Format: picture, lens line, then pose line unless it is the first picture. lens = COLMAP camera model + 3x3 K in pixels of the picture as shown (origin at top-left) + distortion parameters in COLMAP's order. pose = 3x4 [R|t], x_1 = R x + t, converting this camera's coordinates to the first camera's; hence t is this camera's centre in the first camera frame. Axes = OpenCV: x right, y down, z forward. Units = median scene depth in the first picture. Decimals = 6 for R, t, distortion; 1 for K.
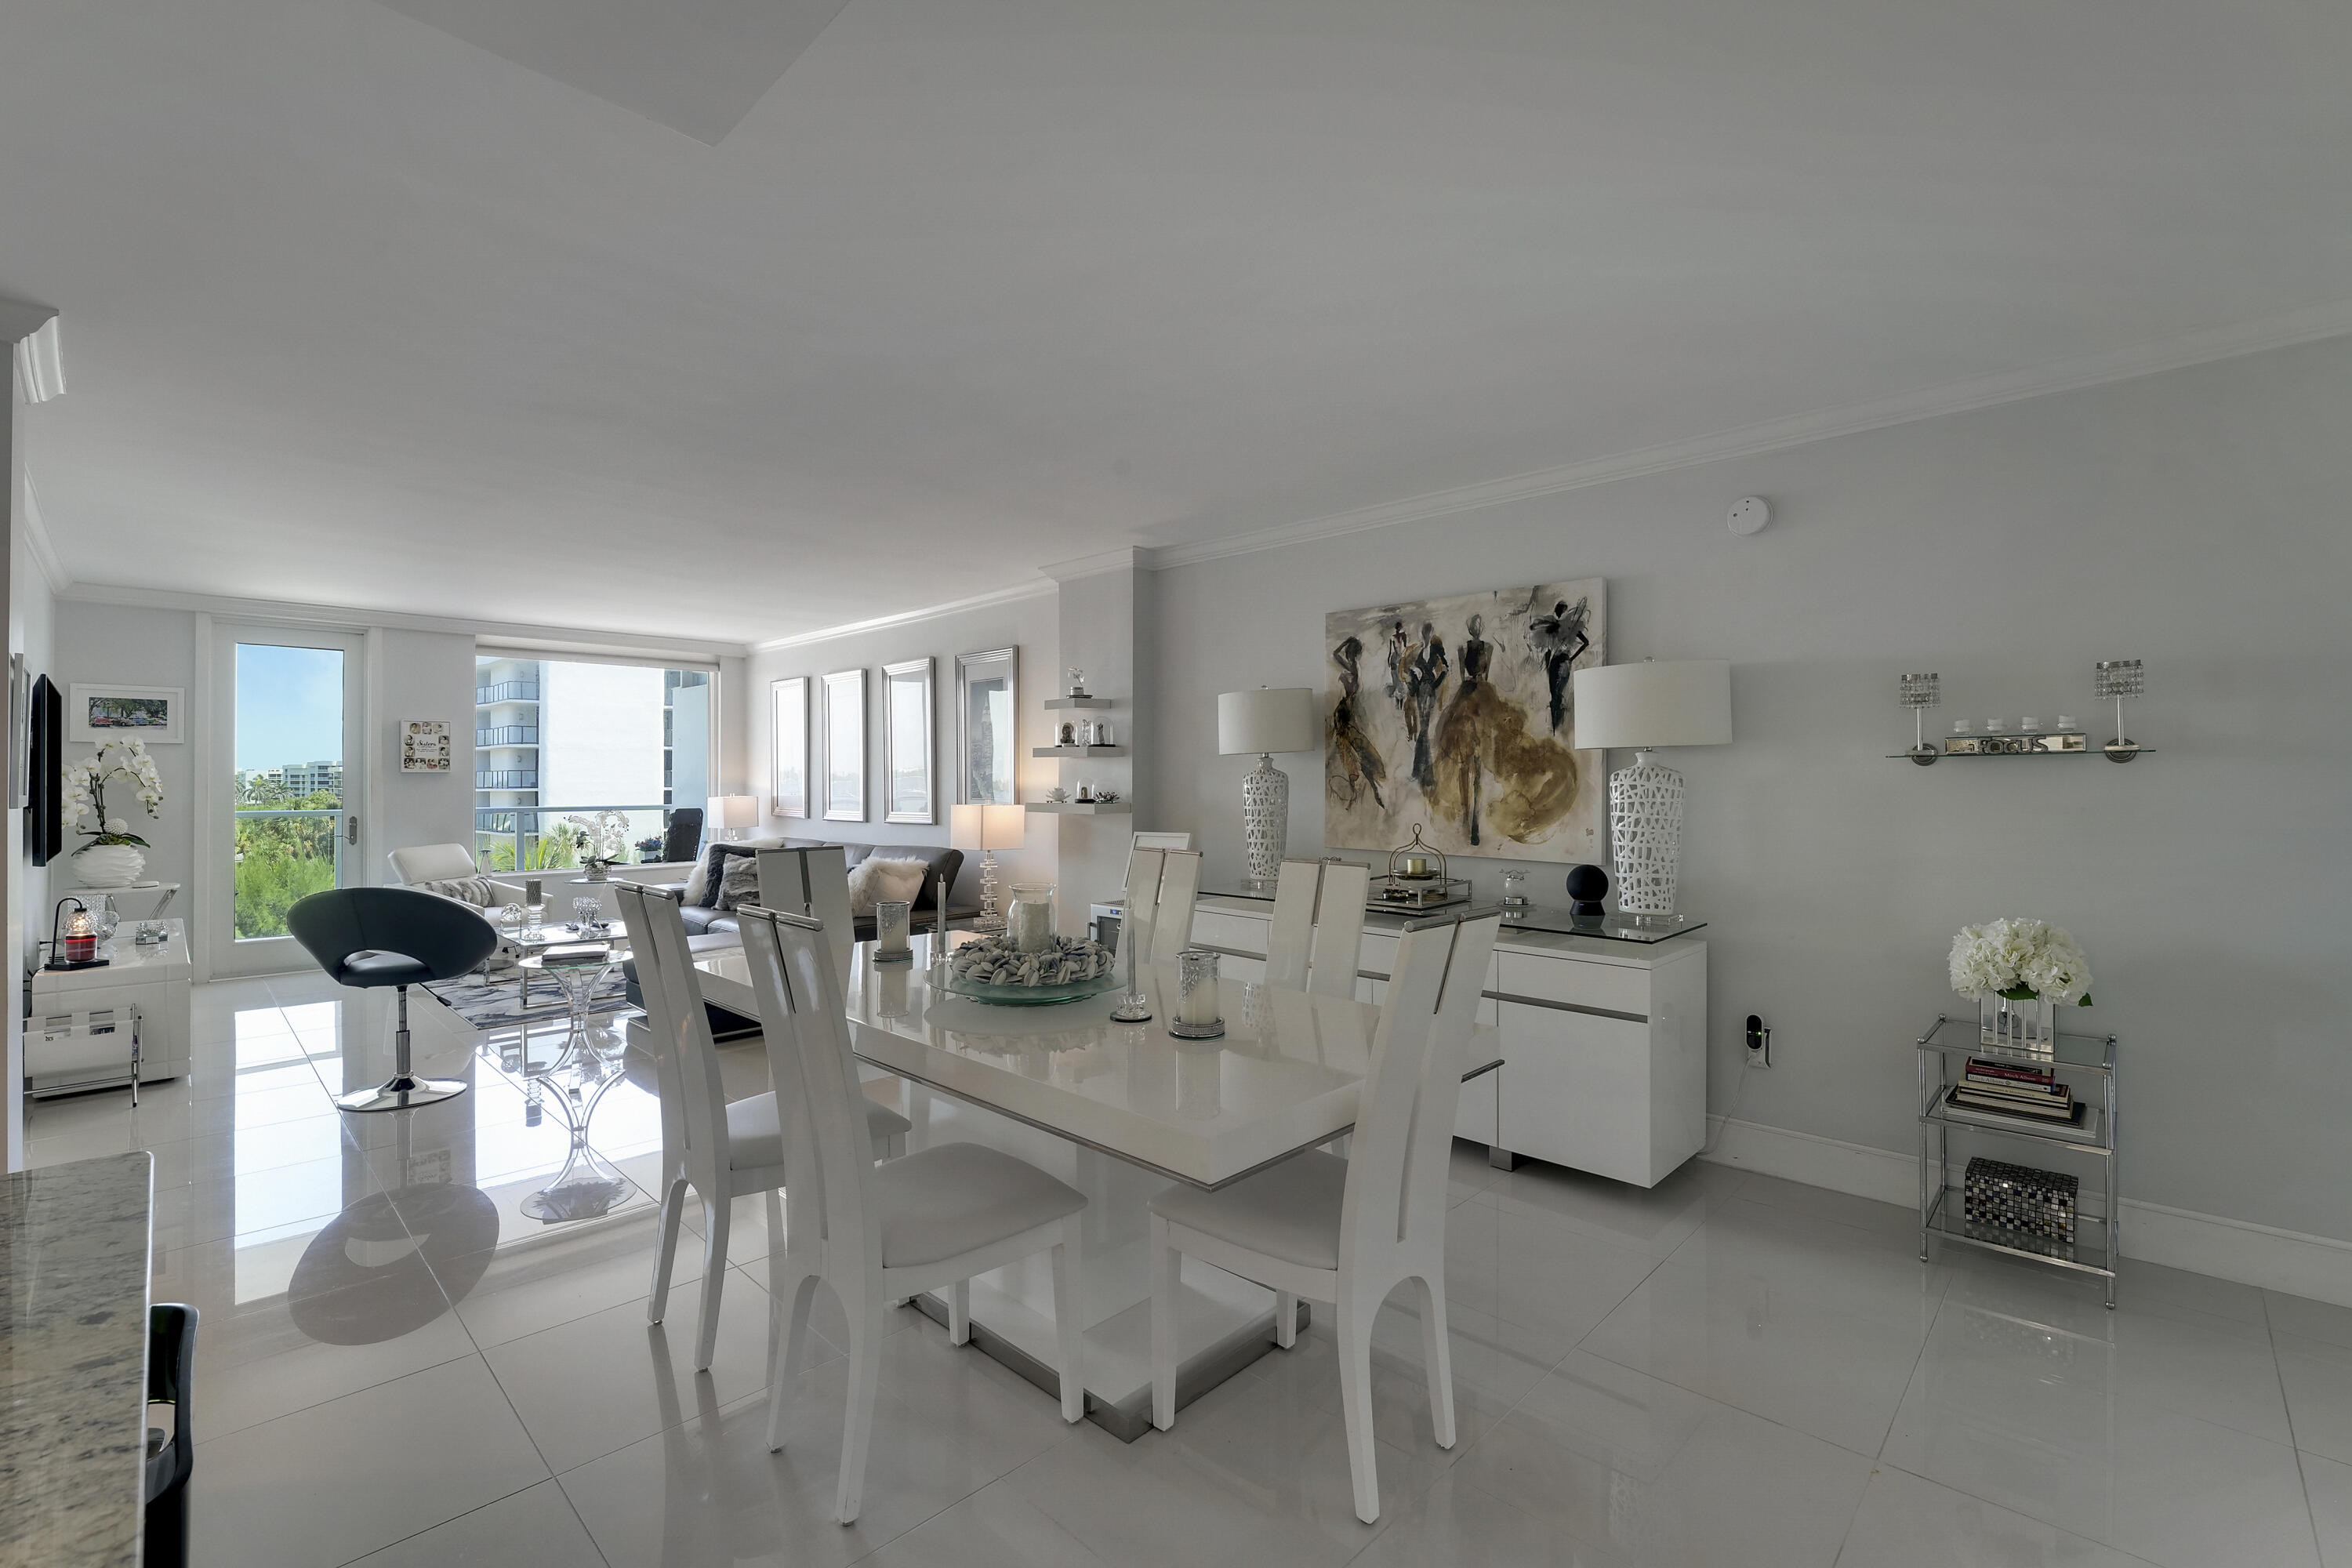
lens RADIAL K [[1016.1, 0, 1181.6], [0, 1016.1, 775.6], [0, 0, 1]] dist [-0.010432, 0.002089]
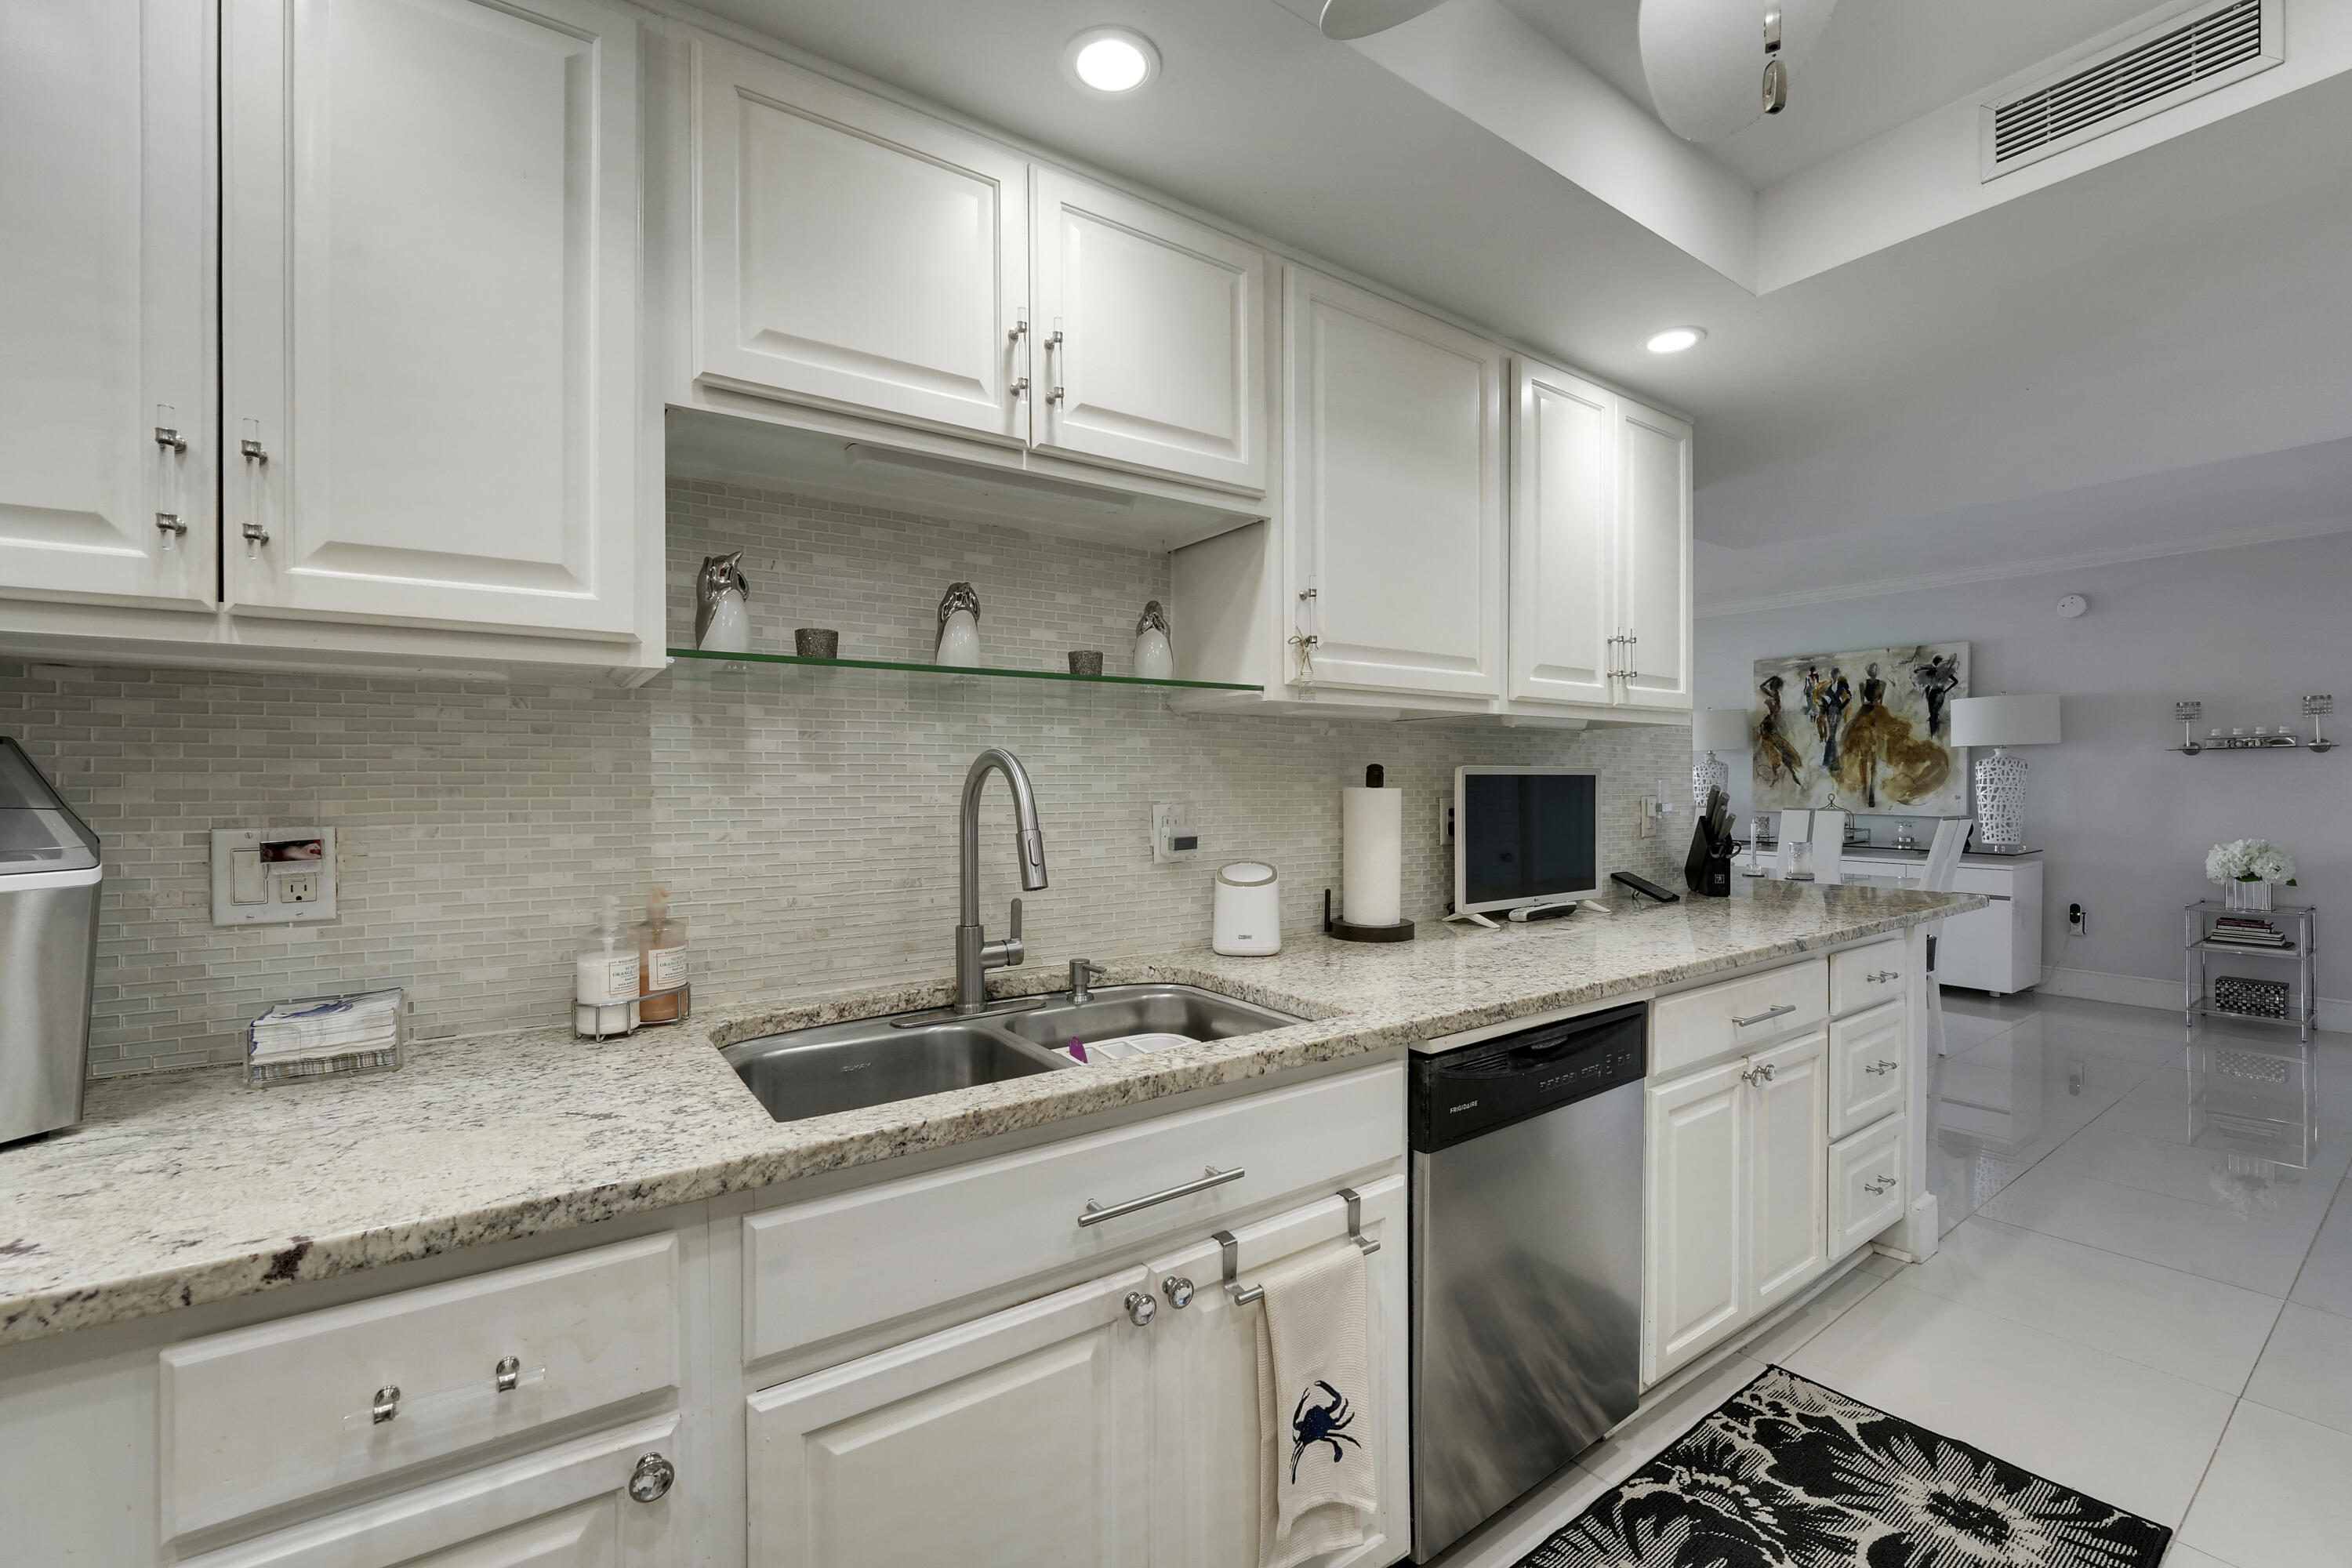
lens RADIAL K [[1016.1, 0, 1176.7], [0, 1016.1, 788.6], [0, 0, 1]] dist [-0.010432, 0.002089]
pose [[0.988234, 0.001271, -0.152944, -0.561639], [0.000239, 0.999951, 0.009856, 0.023566], [0.152949, -0.009777, 0.988186, -0.759298]]
